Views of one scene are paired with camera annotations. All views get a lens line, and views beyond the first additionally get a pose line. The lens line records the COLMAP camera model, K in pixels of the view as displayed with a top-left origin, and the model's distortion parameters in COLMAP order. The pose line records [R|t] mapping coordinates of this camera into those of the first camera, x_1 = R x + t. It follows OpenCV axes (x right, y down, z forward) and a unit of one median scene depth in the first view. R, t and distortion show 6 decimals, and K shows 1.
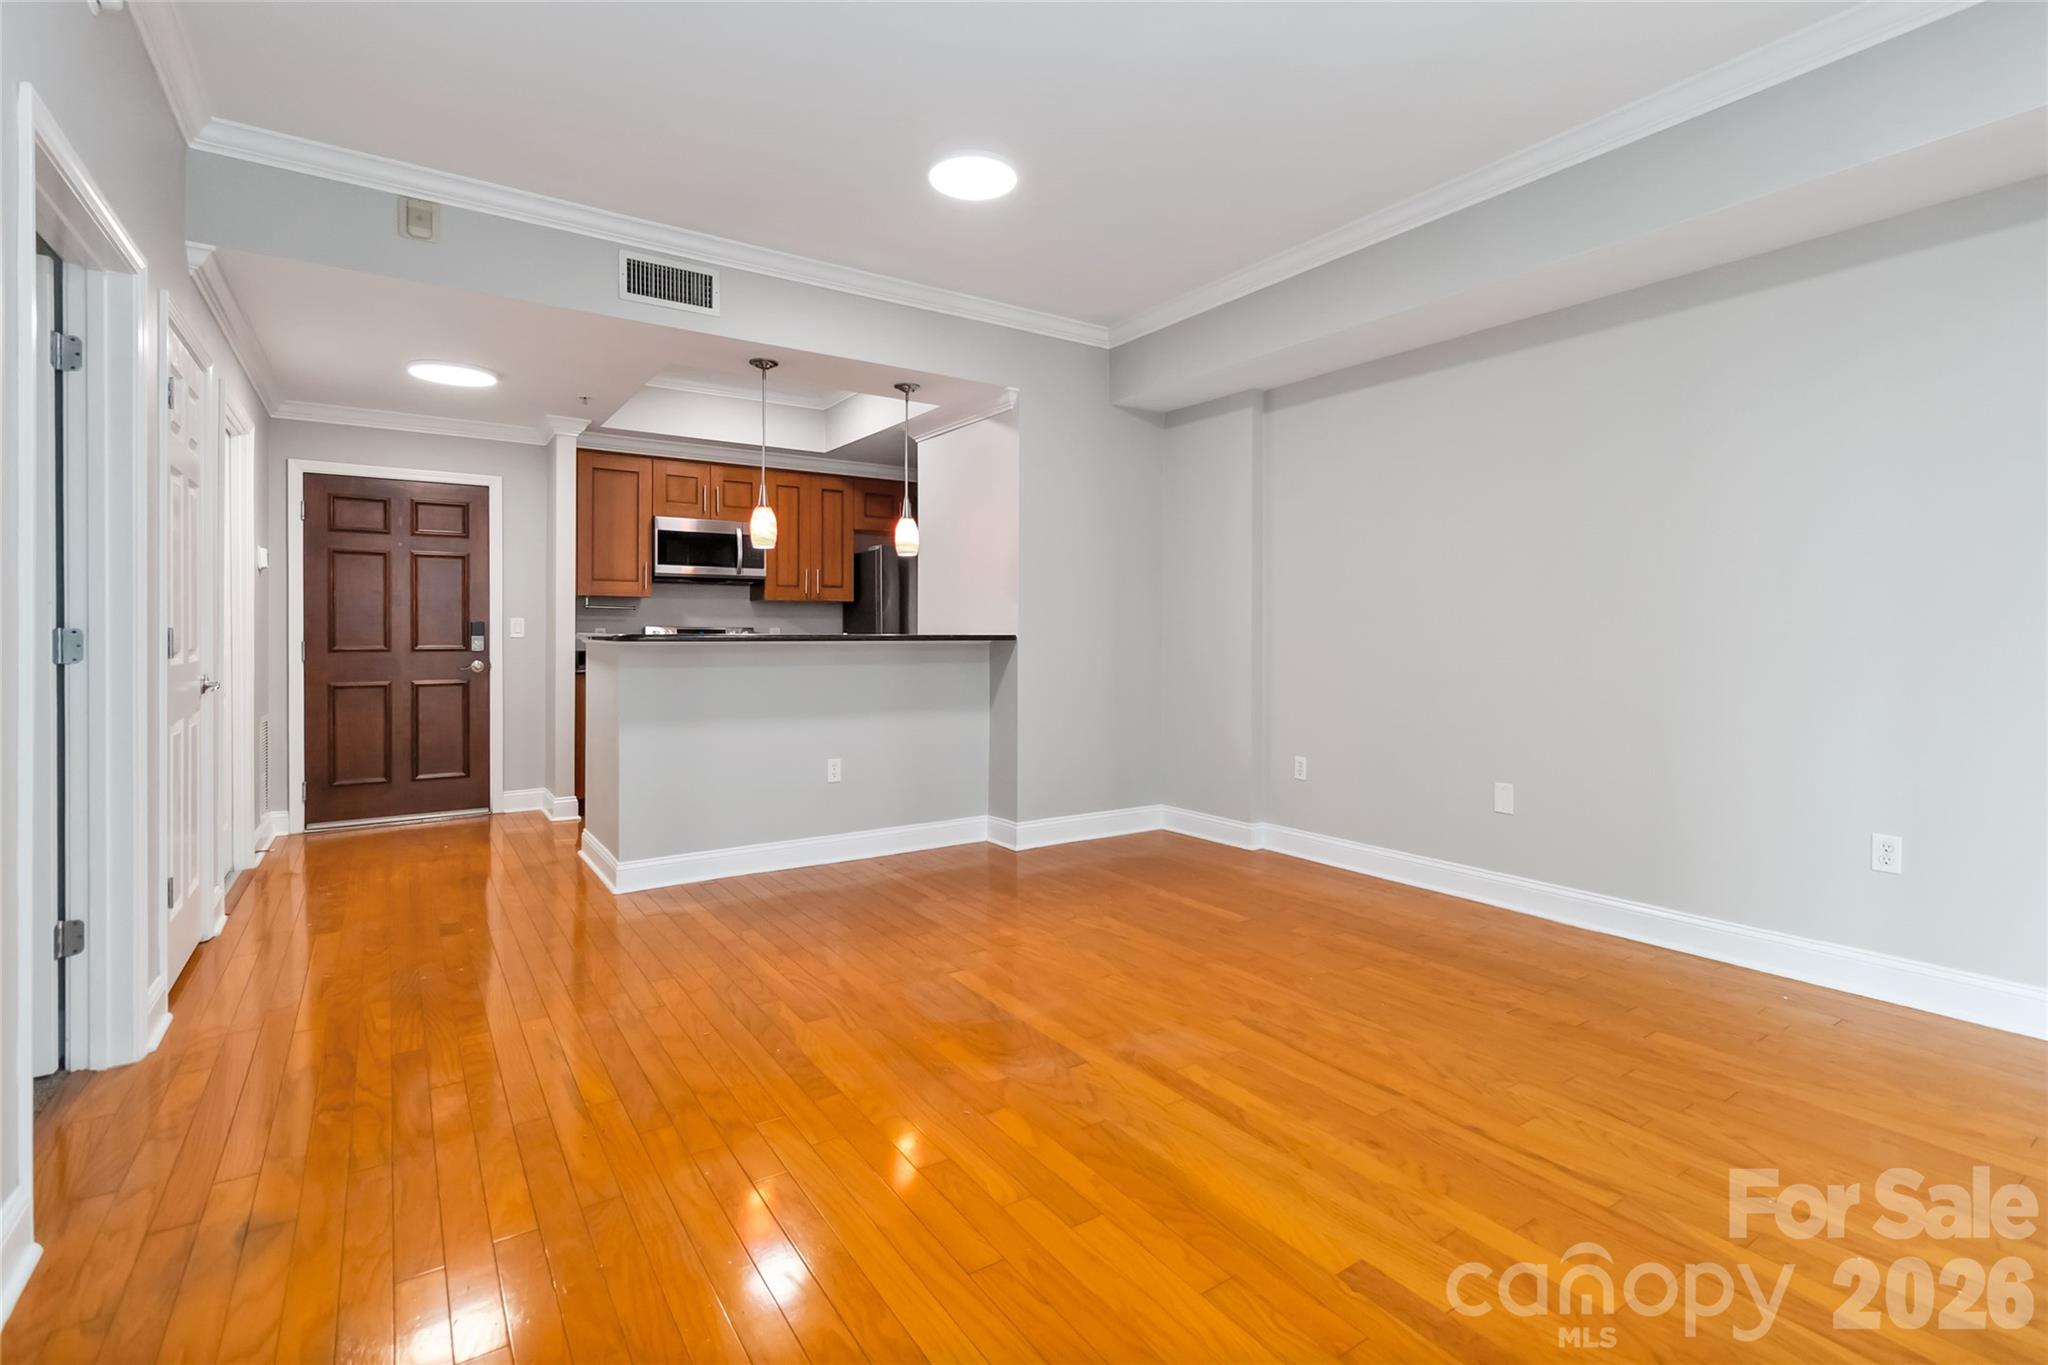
lens RADIAL K [[938.4, 0, 1023.4], [0, 938.4, 627.1], [0, 0, 1]] dist [0.003476, 0.000478]
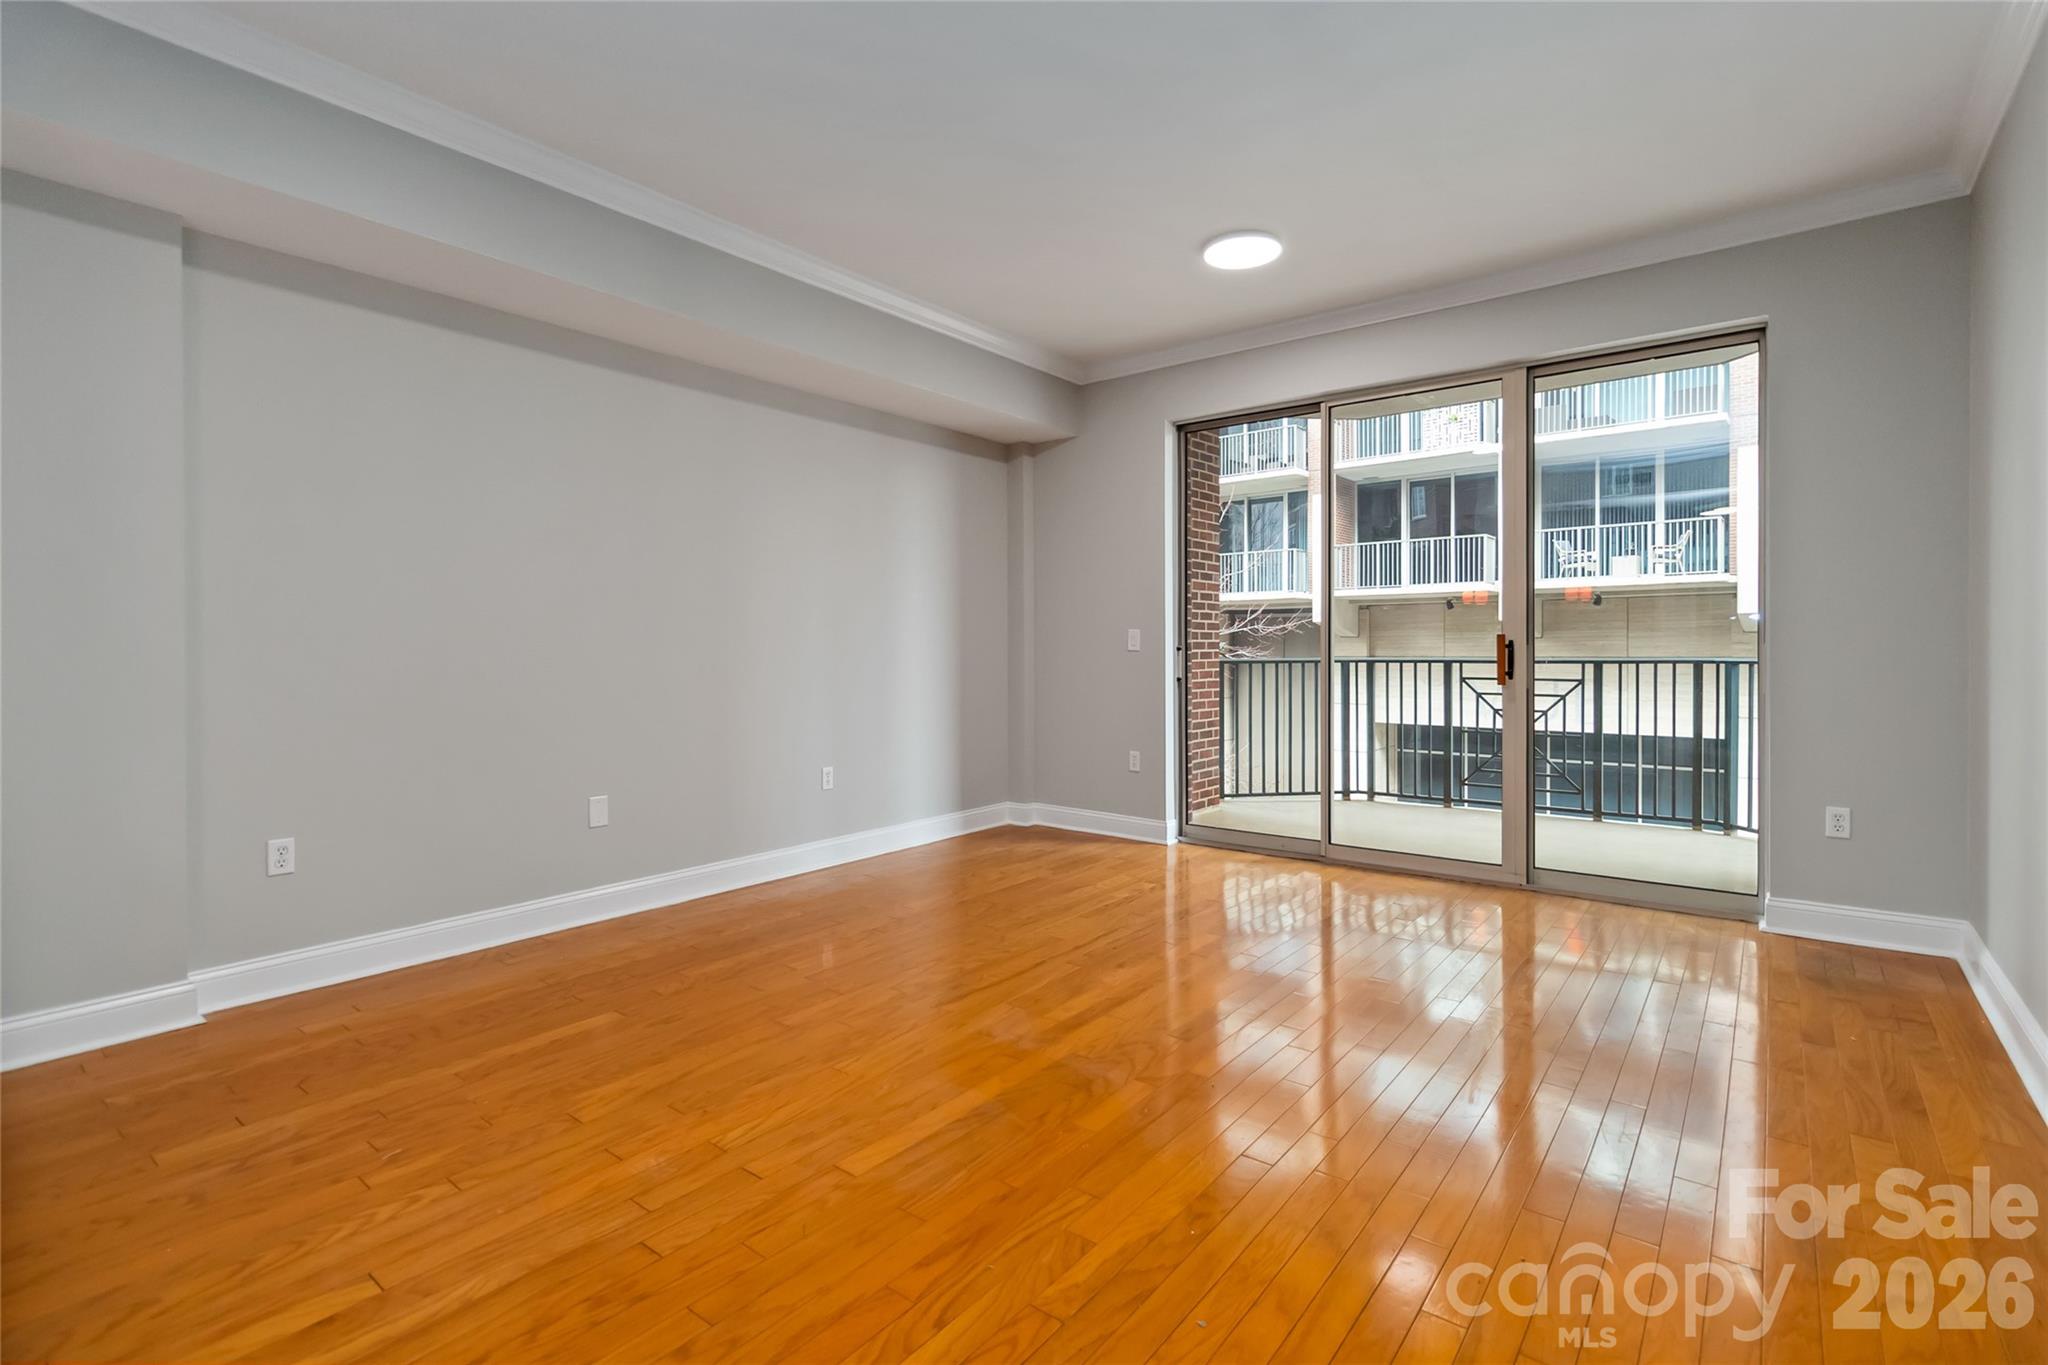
lens RADIAL K [[944.7, 0, 1035.4], [0, 944.7, 659.6], [0, 0, 1]] dist [0.002548, 0.000703]
pose [[-0.306618, -0.014152, 0.951727, -0.402027], [-0.004705, 0.999900, 0.013352, 0.003632], [-0.951821, -0.000384, -0.306654, 0.596202]]
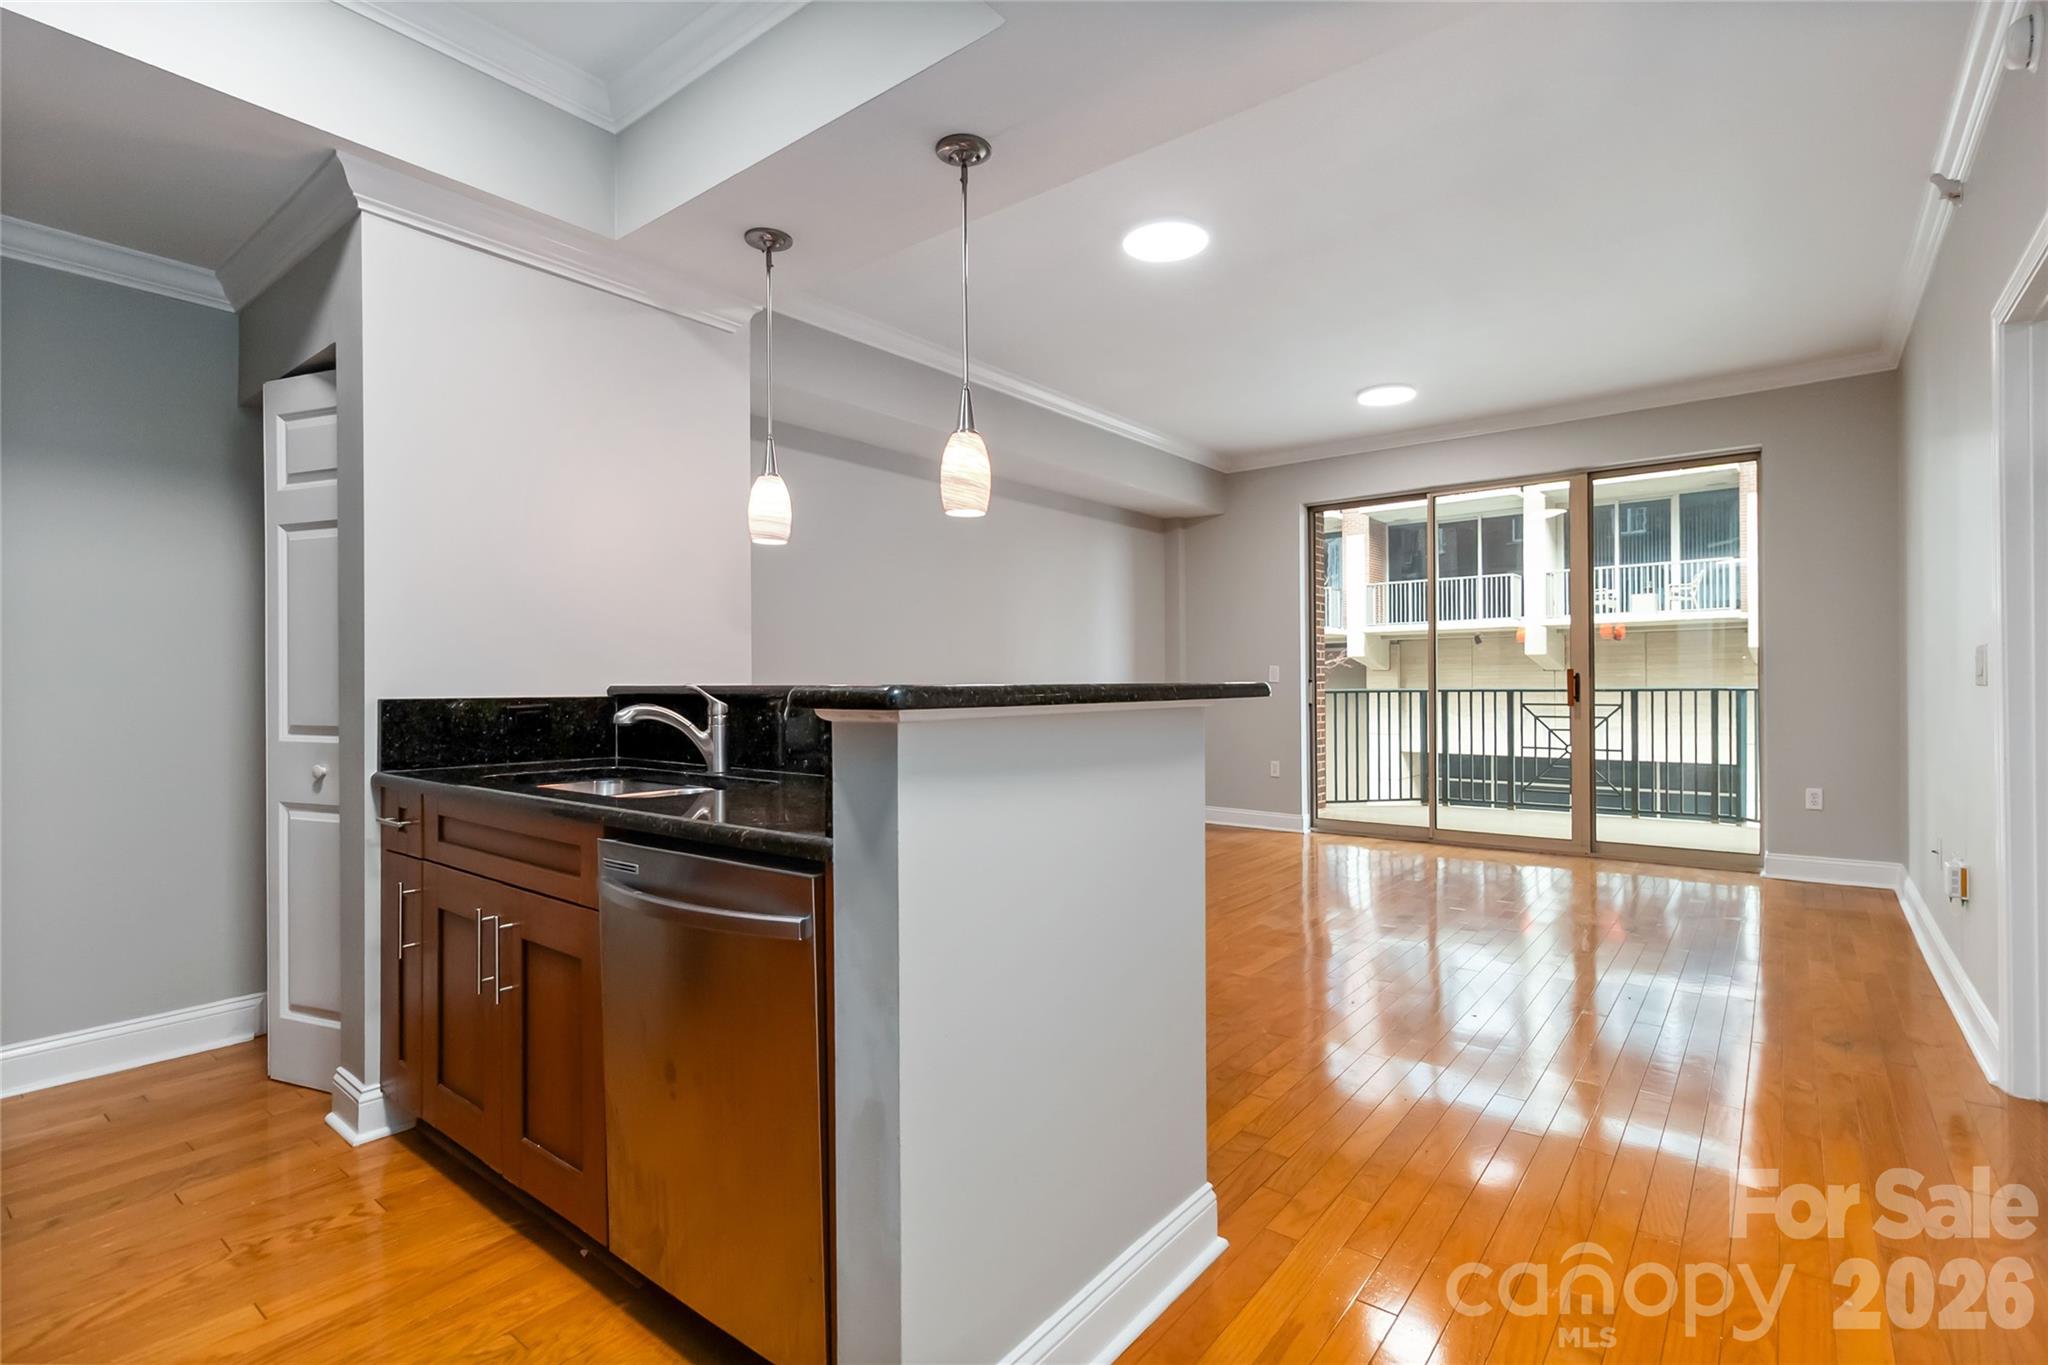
lens RADIAL K [[960.7, 0, 1041.5], [0, 960.7, 684.6], [0, 0, 1]] dist [0.001740, 0.000967]
pose [[-0.309014, -0.002846, 0.951053, -0.624265], [-0.000317, 0.999996, 0.002890, 0.006205], [-0.951058, 0.000592, -0.309013, 0.895202]]
